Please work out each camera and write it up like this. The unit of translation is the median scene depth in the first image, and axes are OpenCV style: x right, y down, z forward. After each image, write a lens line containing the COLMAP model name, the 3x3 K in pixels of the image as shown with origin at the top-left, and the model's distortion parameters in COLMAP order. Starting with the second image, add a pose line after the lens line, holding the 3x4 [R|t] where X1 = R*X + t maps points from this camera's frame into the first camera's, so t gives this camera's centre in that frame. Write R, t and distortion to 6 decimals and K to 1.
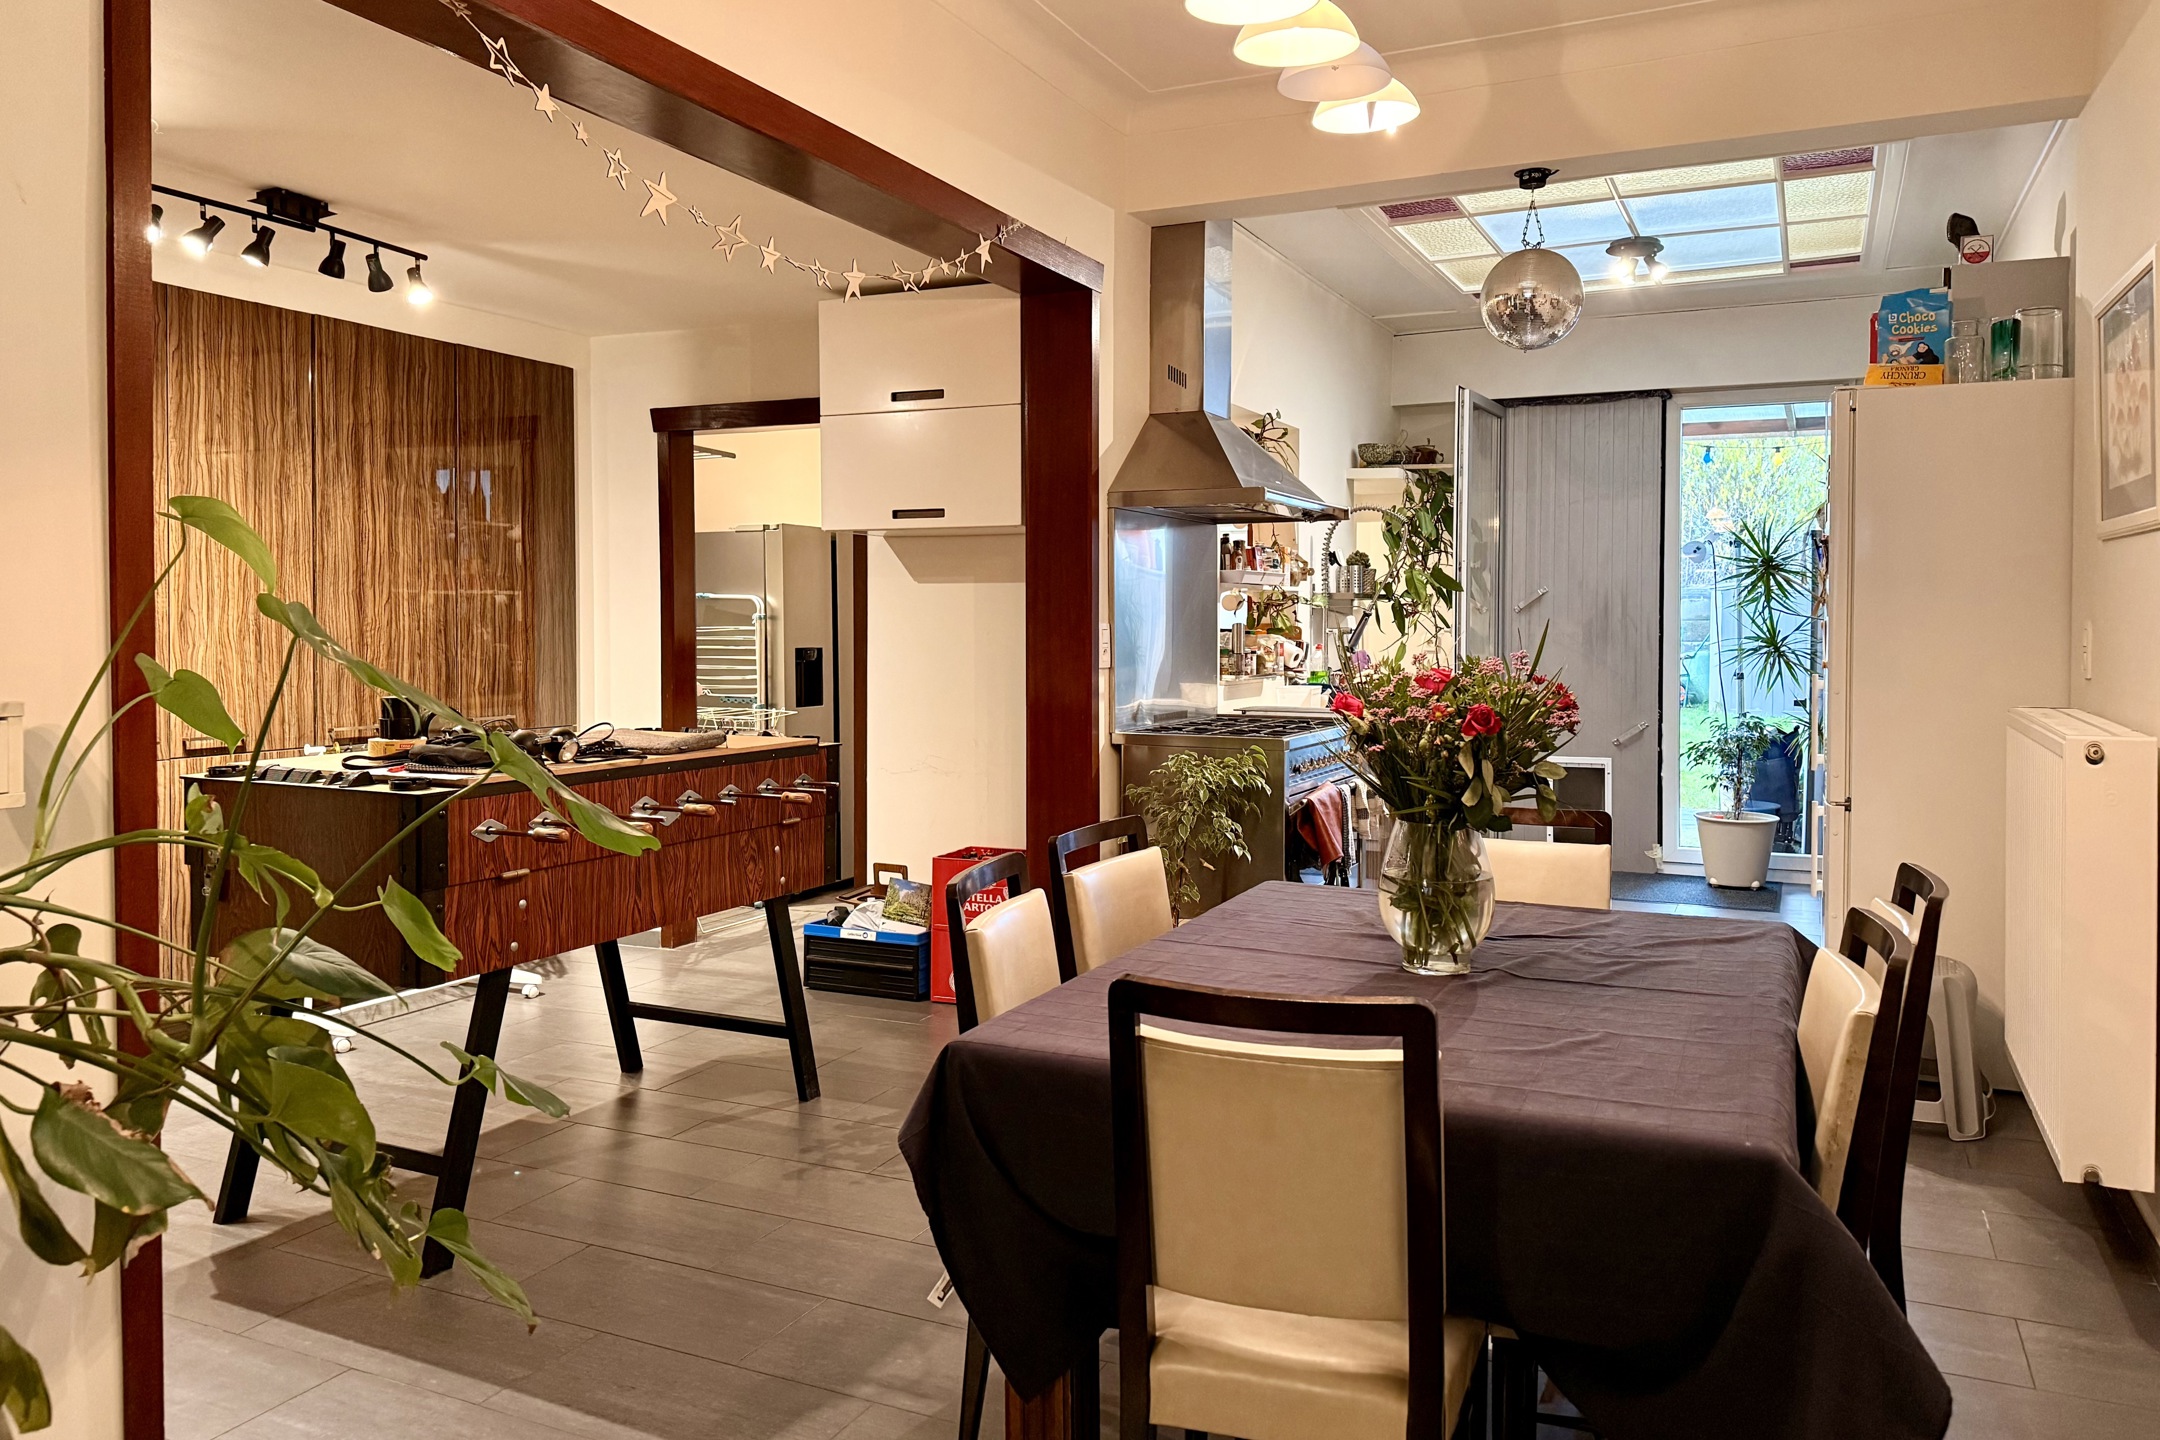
lens RADIAL K [[1565.1, 0, 1094.5], [0, 1565.1, 715.7], [0, 0, 1]] dist [0.064647, -0.003016]
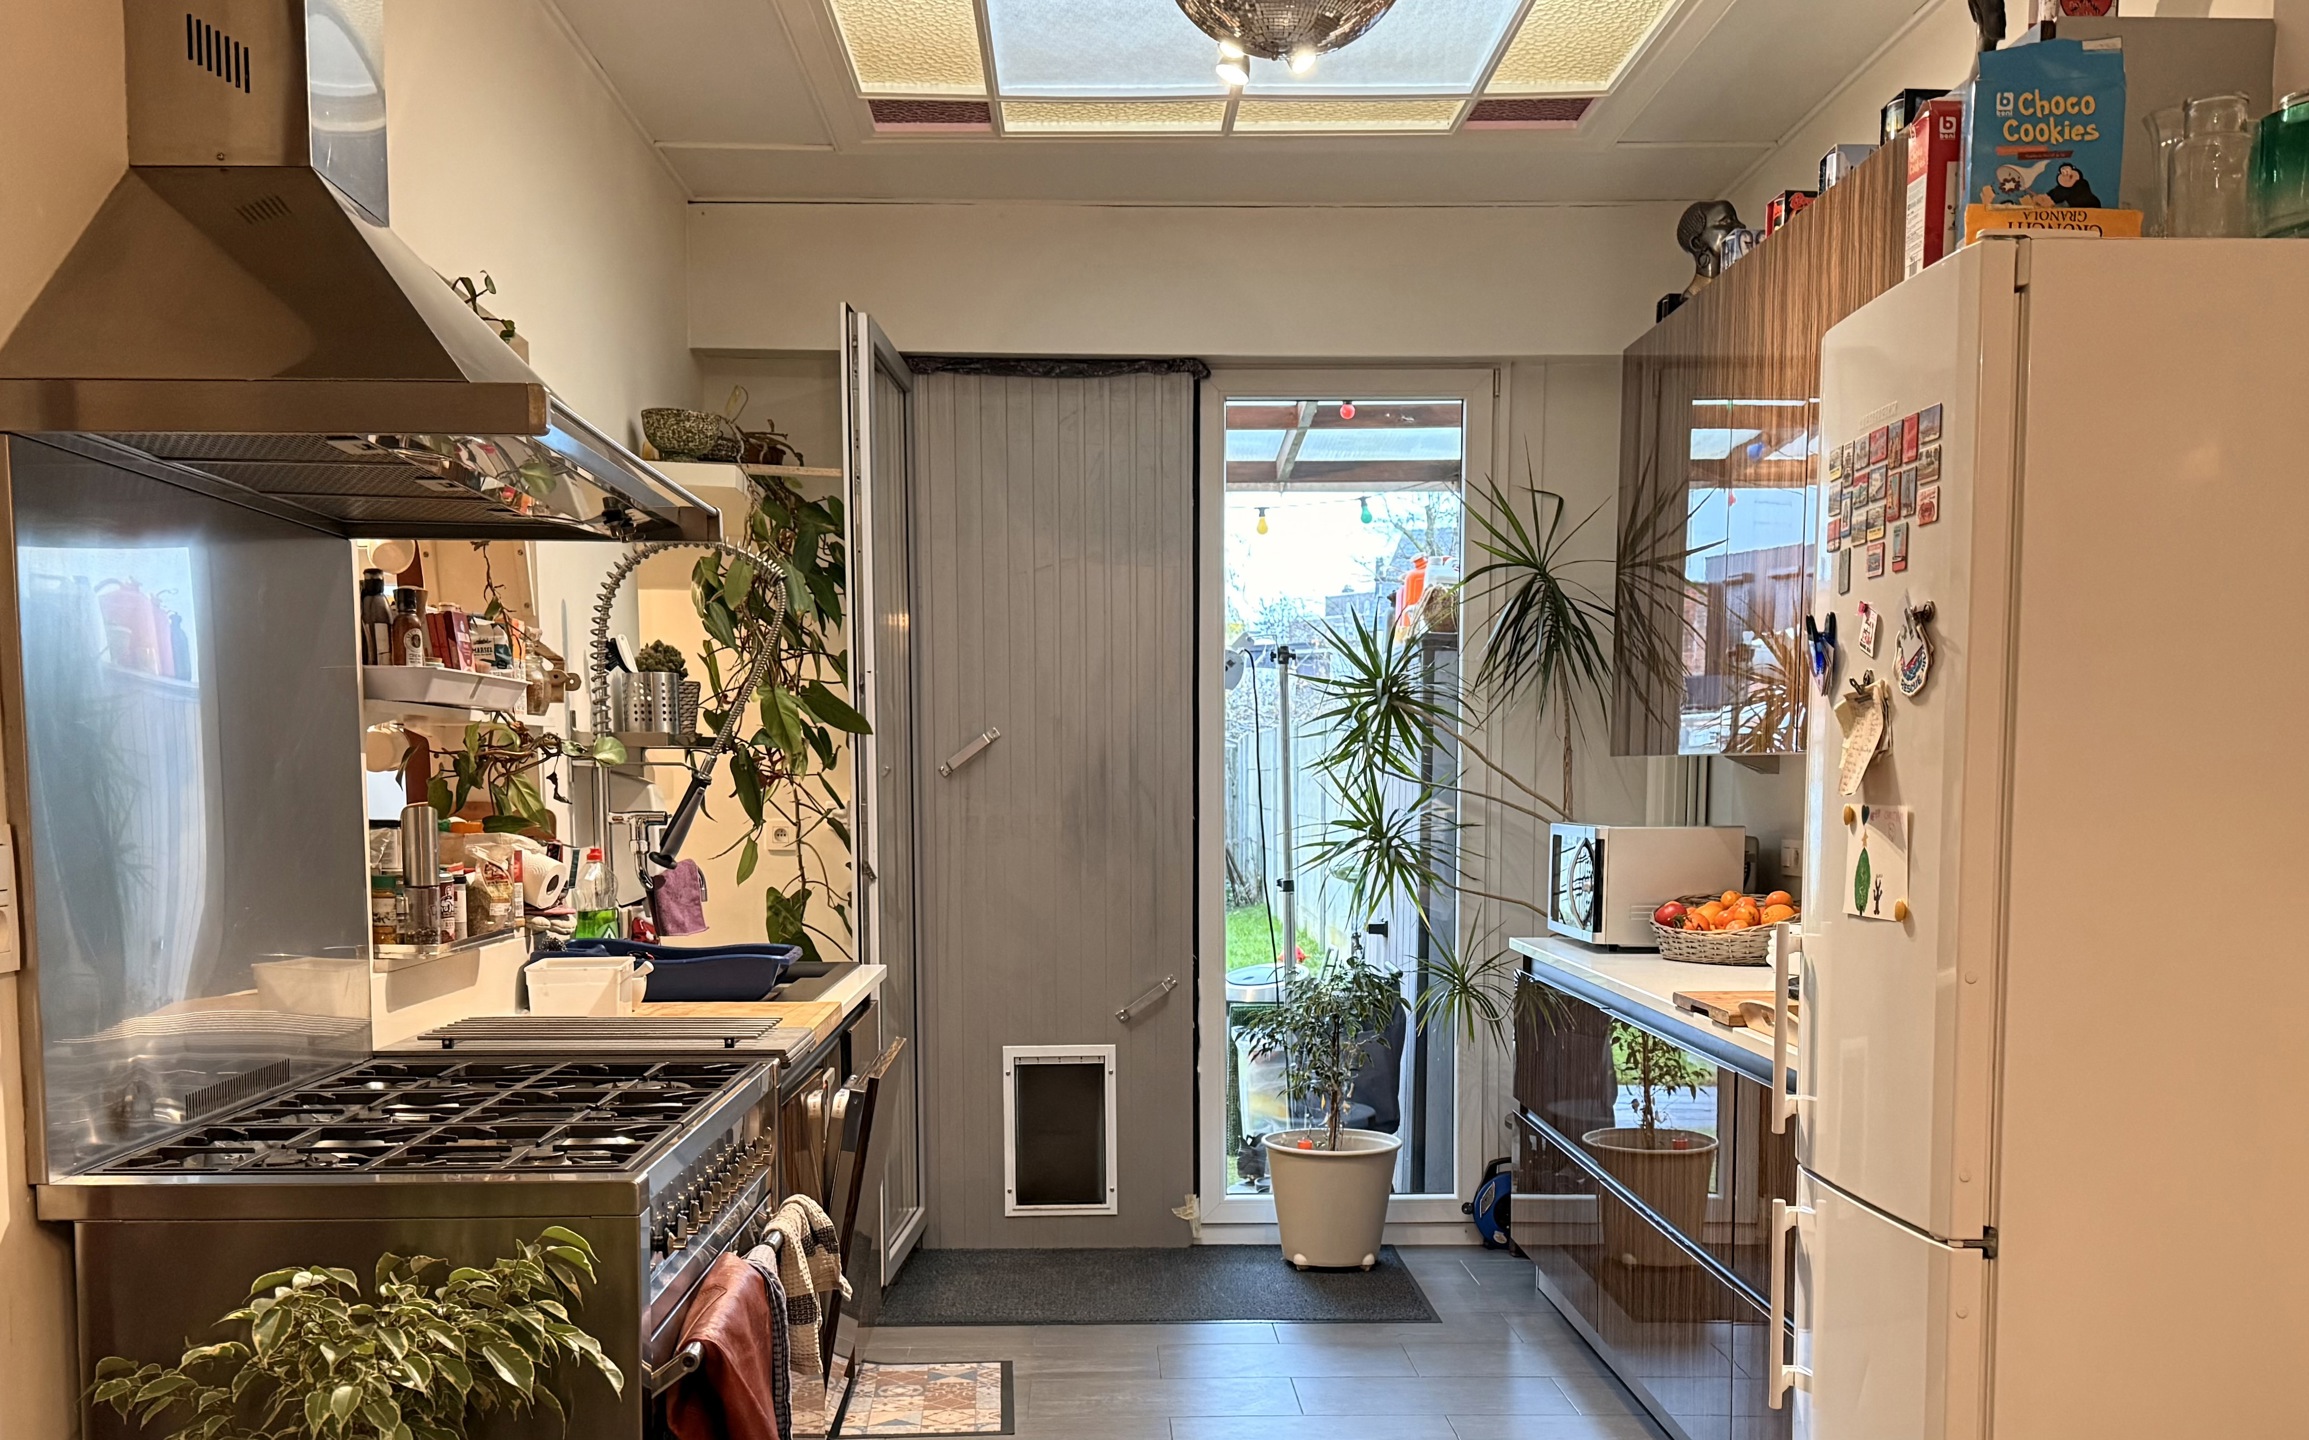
lens RADIAL K [[2176.8, 0, 1152.5], [0, 2176.8, 975.9], [0, 0, 1]] dist [0.131464, -0.230836]
pose [[0.899383, -0.039921, 0.435335, 0.014667], [0.027335, 0.999009, 0.035140, -0.027196], [-0.436306, -0.019704, 0.899583, 0.374761]]
